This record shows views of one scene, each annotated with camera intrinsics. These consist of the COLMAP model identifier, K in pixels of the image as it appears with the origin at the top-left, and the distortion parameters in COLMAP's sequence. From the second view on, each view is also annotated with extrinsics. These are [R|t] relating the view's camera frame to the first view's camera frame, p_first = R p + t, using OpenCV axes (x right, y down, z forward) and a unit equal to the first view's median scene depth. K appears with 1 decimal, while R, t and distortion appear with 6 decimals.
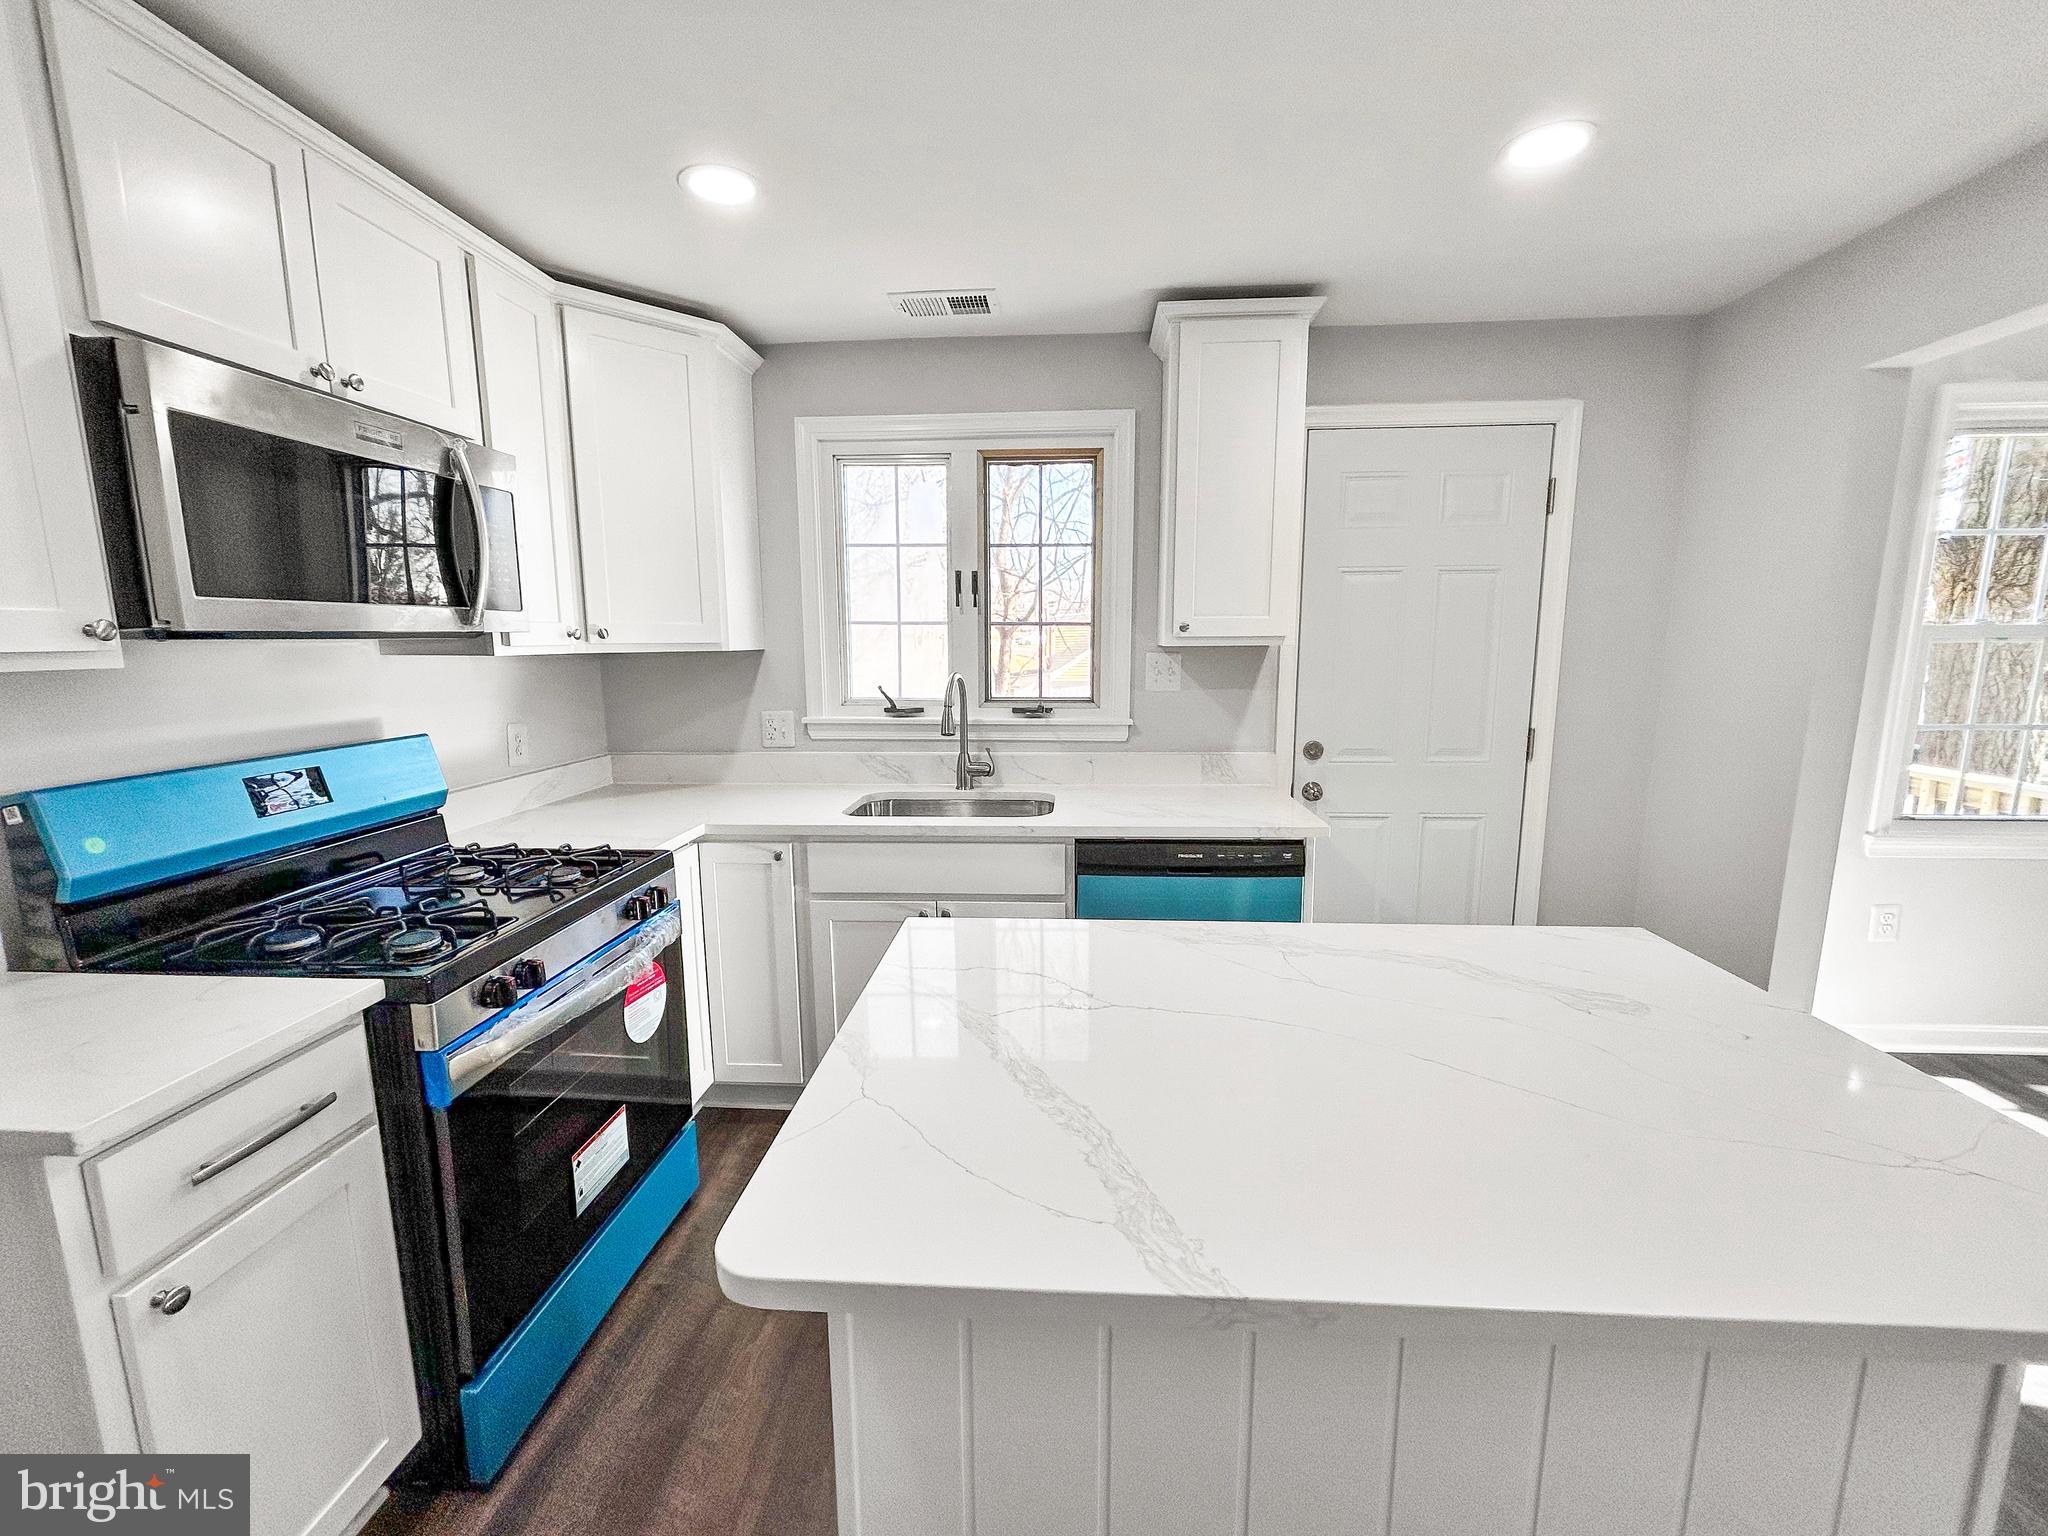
lens RADIAL K [[827.3, 0, 1023.8], [0, 827.3, 766.5], [0, 0, 1]] dist [-0.001250, -0.000140]
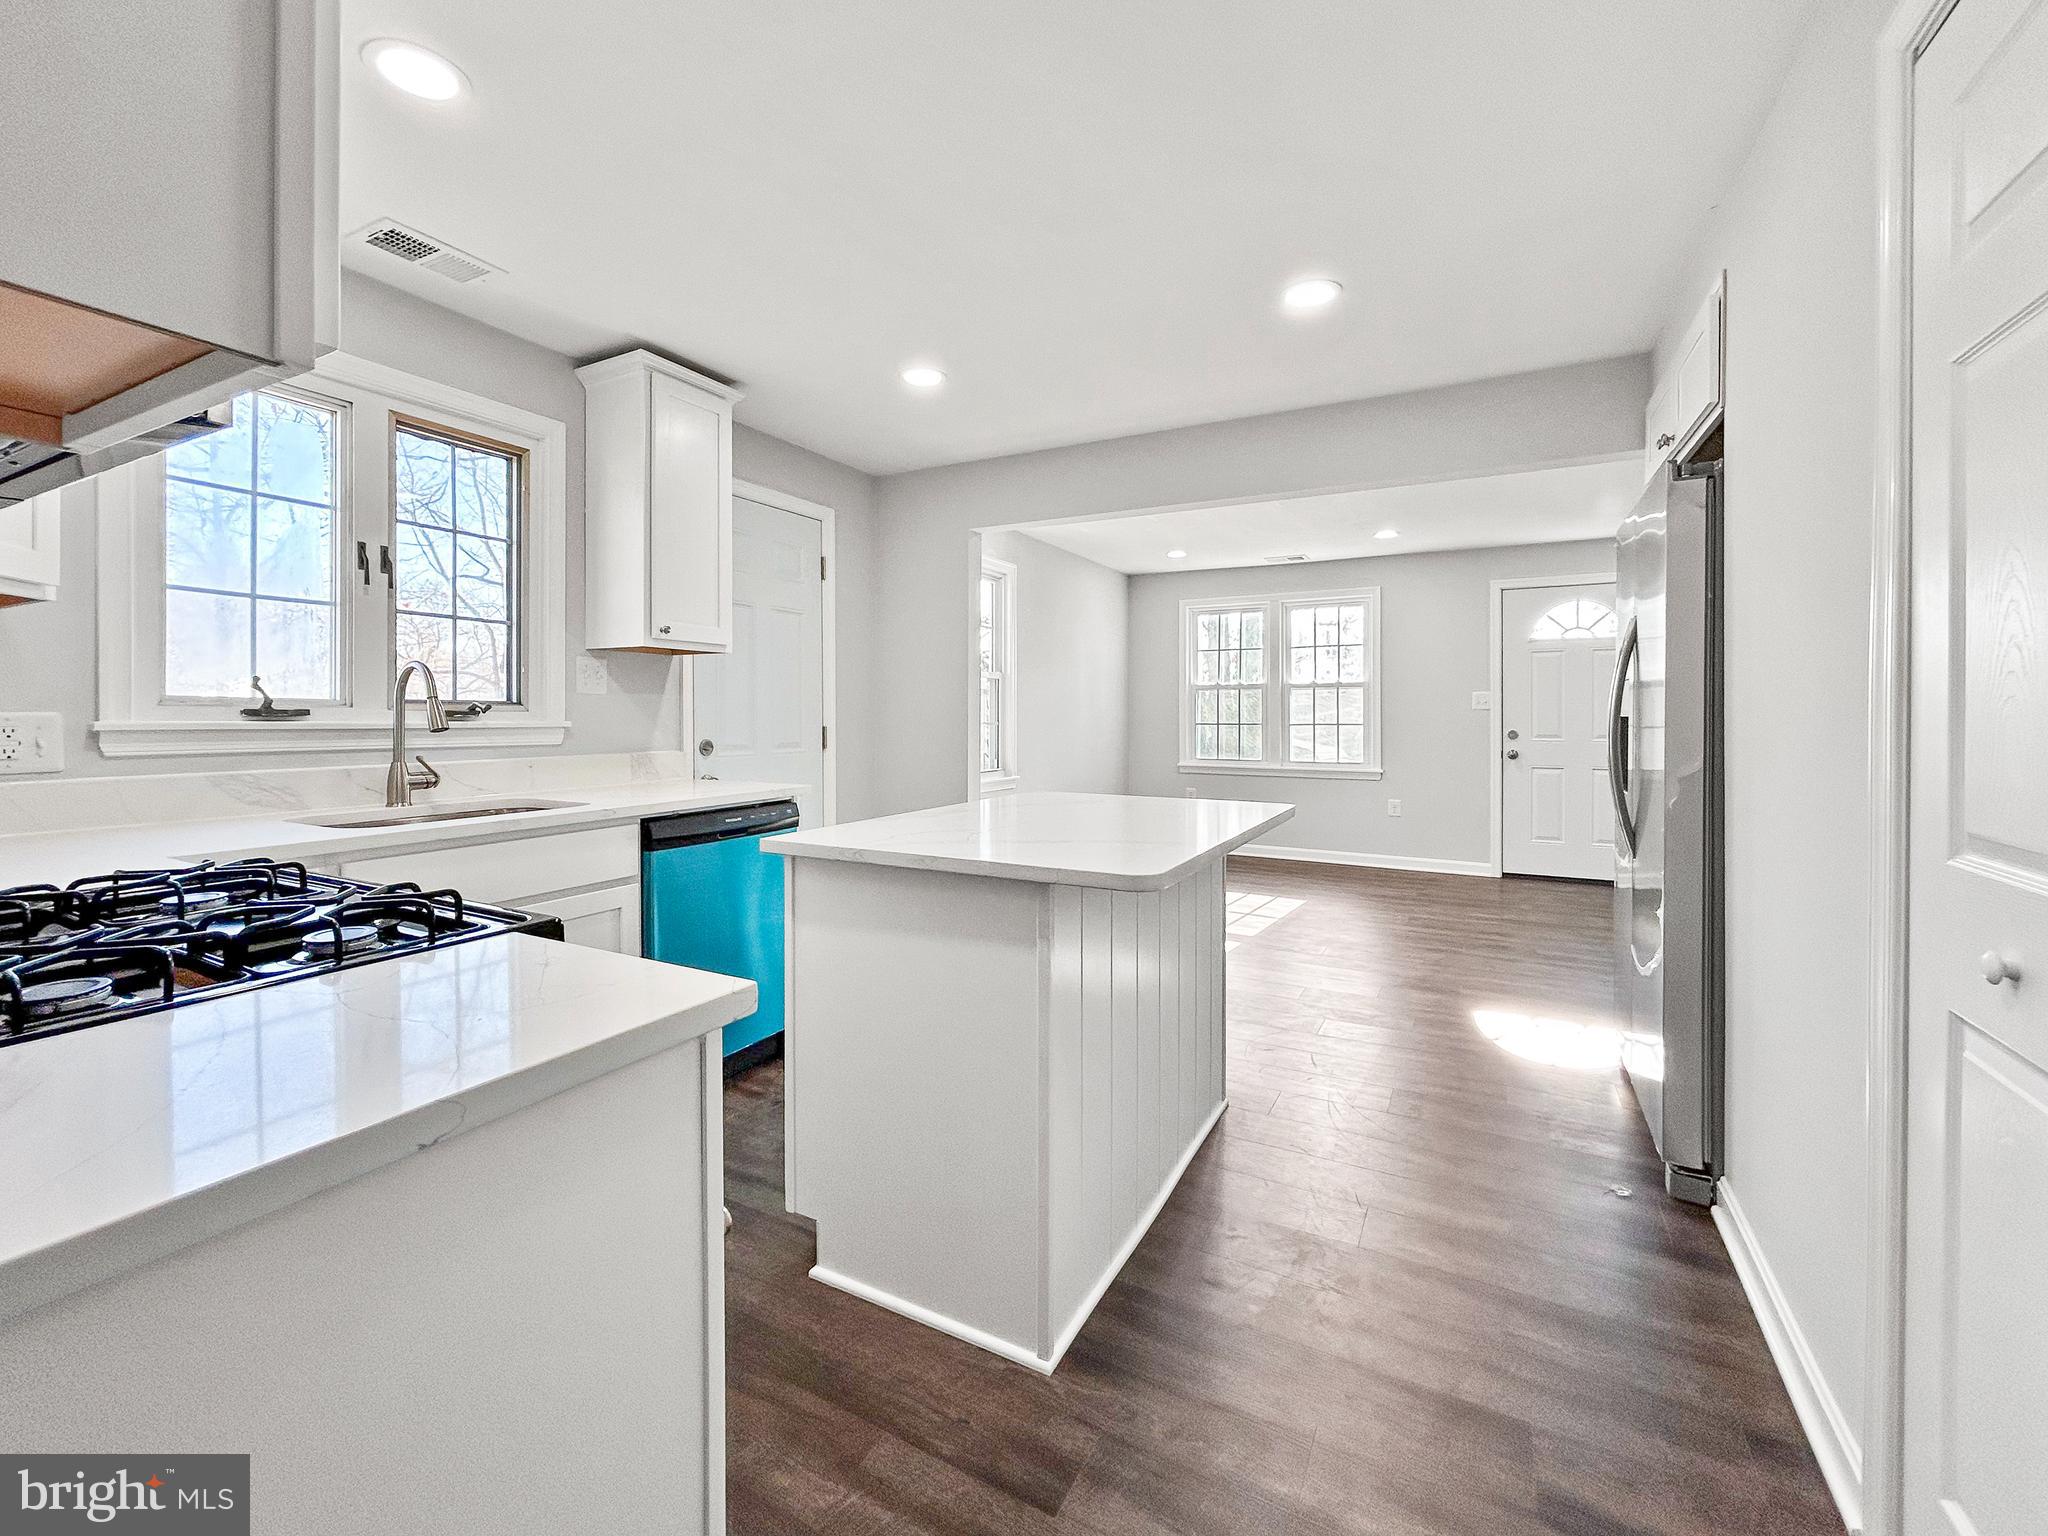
lens RADIAL K [[874.5, 0, 1003.8], [0, 874.5, 717.0], [0, 0, 1]] dist [-0.000837, 0.000150]
pose [[0.423091, 0.004408, 0.906076, -0.608295], [0.134922, 0.988533, -0.067811, 0.080254], [-0.895985, 0.150940, 0.417645, 0.097147]]
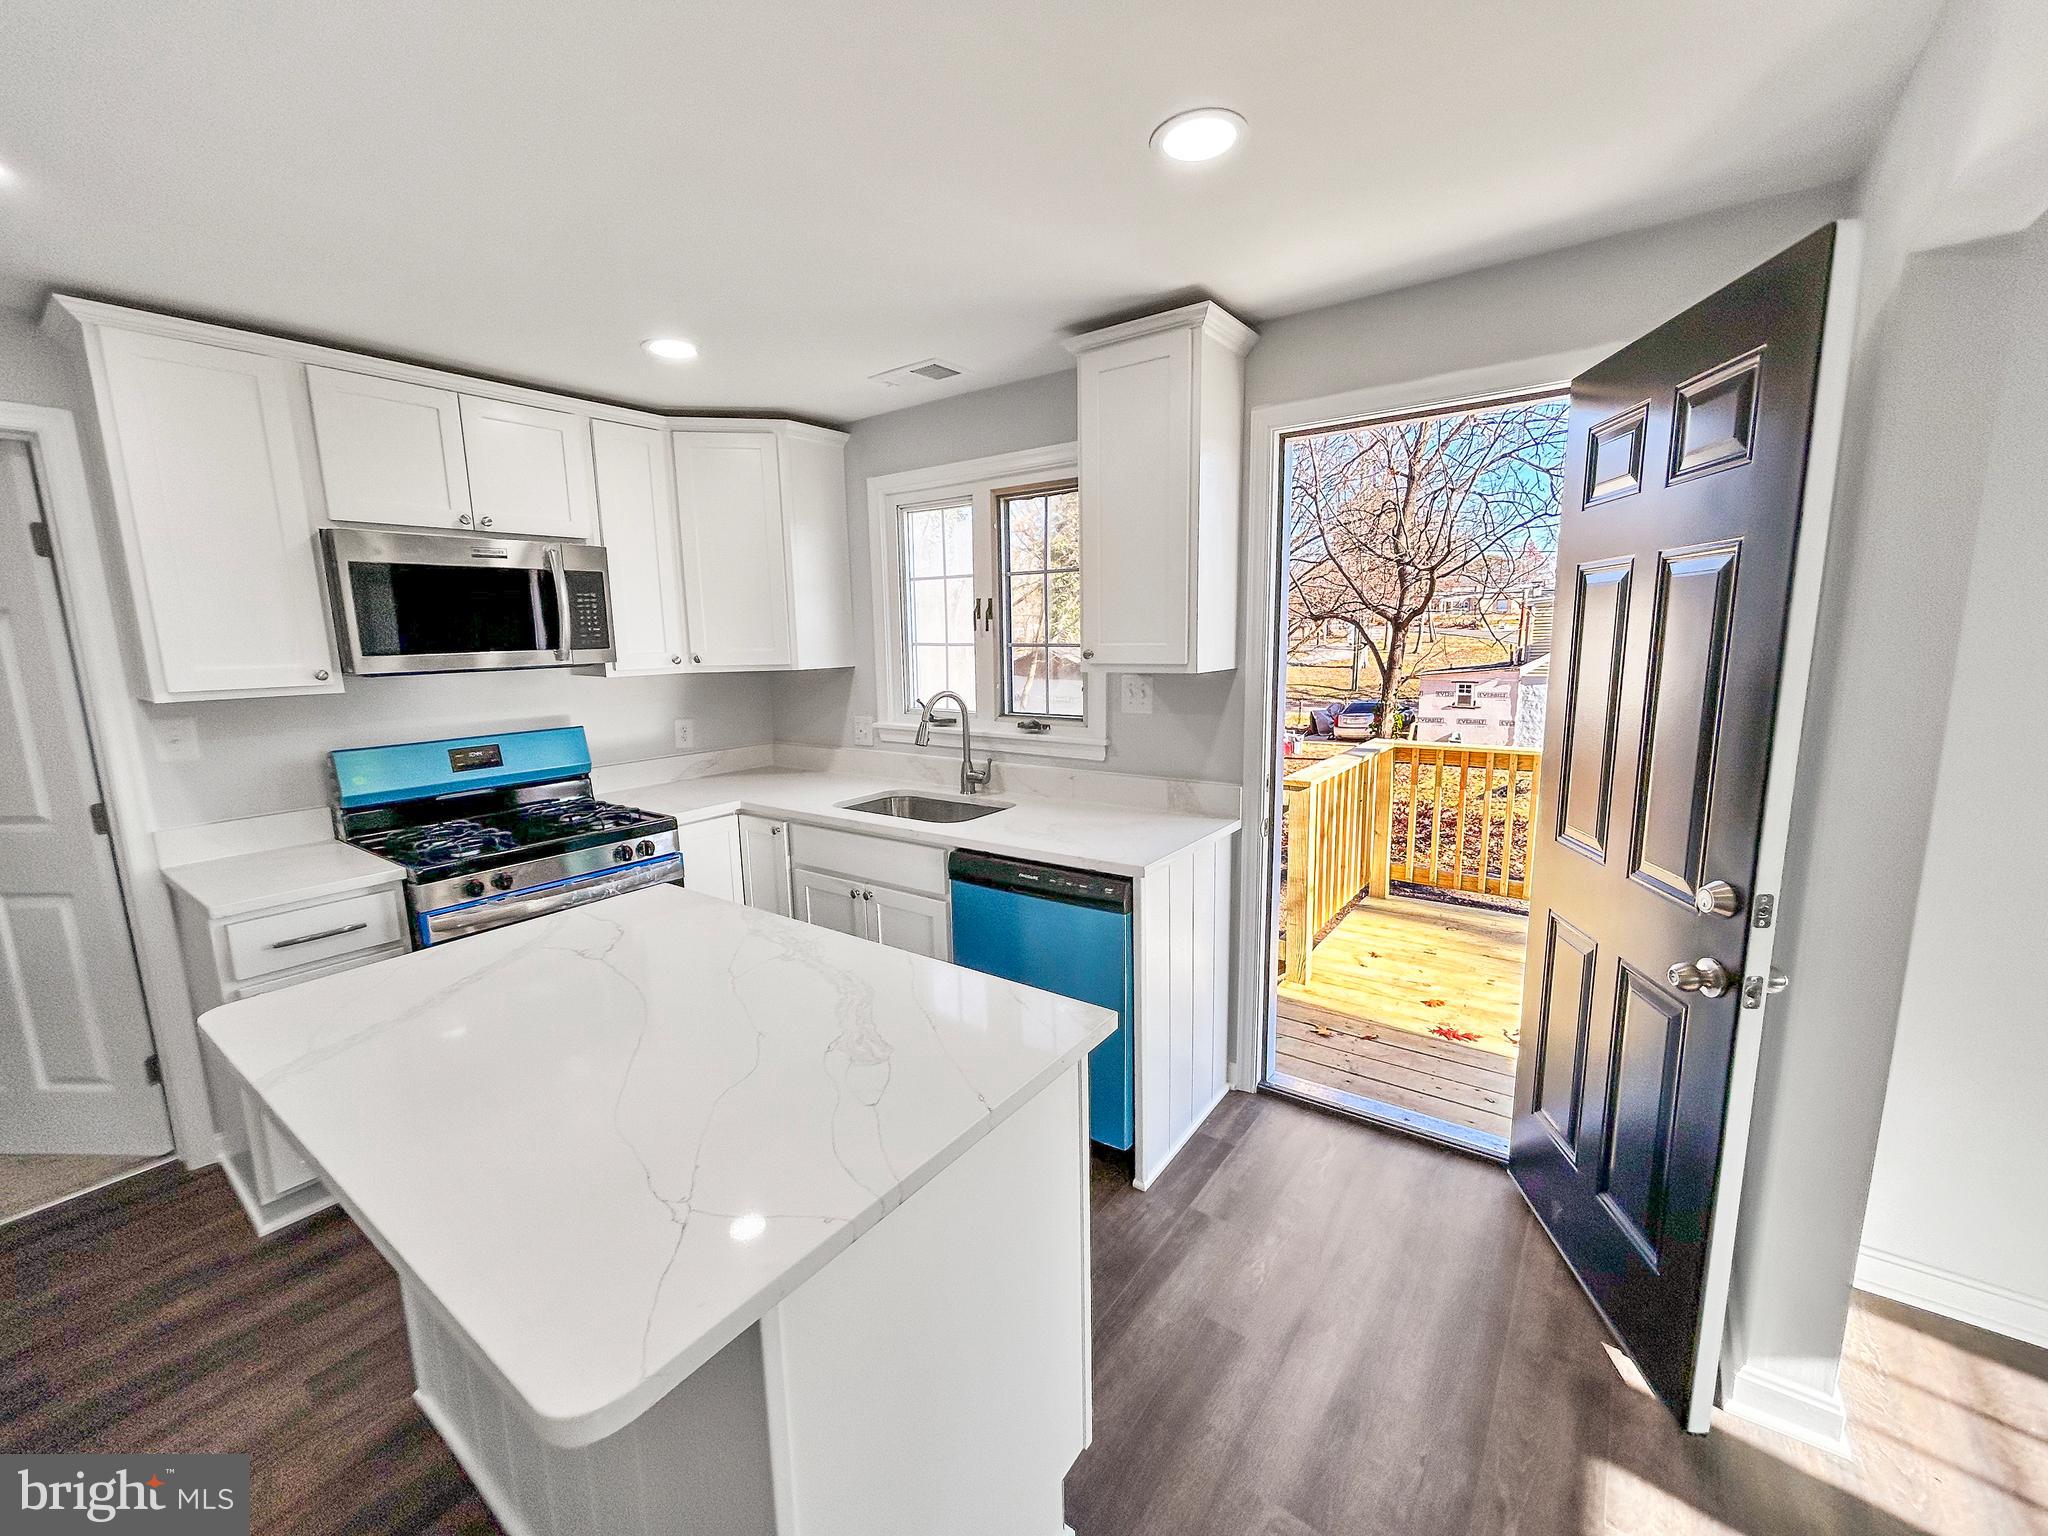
lens RADIAL K [[829.9, 0, 1025.3], [0, 829.9, 765.8], [0, 0, 1]] dist [0.000206, 0.000436]
pose [[0.844958, 0.074251, -0.529653, 0.600951], [-0.066745, 0.997214, 0.033319, -0.053519], [0.530651, 0.007198, 0.847560, 0.083285]]
